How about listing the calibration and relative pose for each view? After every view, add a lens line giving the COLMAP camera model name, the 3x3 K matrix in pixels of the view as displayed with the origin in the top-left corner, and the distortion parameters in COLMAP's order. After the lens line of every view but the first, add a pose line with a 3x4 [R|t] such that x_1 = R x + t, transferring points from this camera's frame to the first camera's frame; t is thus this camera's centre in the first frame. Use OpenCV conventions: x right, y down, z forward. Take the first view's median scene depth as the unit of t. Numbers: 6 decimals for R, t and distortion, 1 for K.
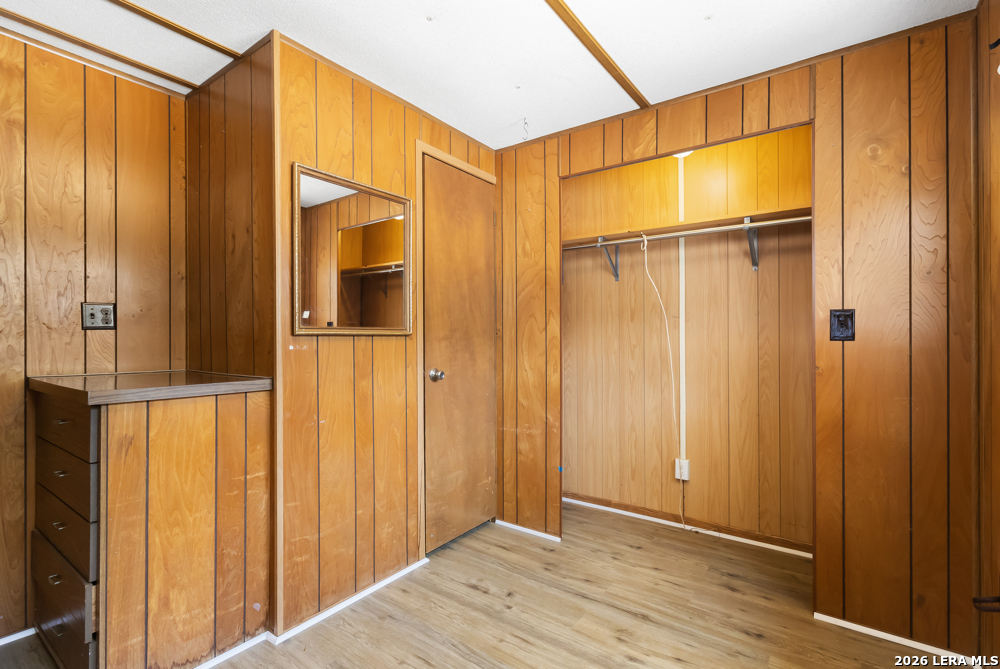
lens RADIAL K [[457.9, 0, 494.2], [0, 457.9, 339.0], [0, 0, 1]] dist [0.009654, -0.004508]
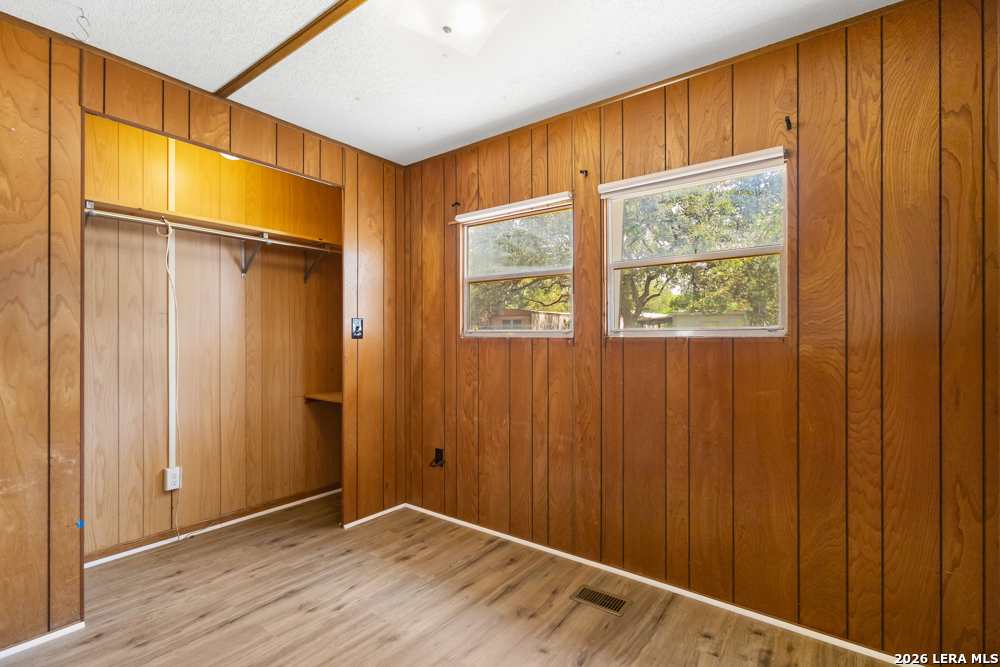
lens RADIAL K [[457.9, 0, 494.2], [0, 457.9, 338.0], [0, 0, 1]] dist [0.009654, -0.004508]
pose [[0.036581, -0.002128, 0.999328, -0.568845], [0.002431, 0.999995, 0.002040, -0.000222], [-0.999328, 0.002354, 0.036586, 0.365427]]
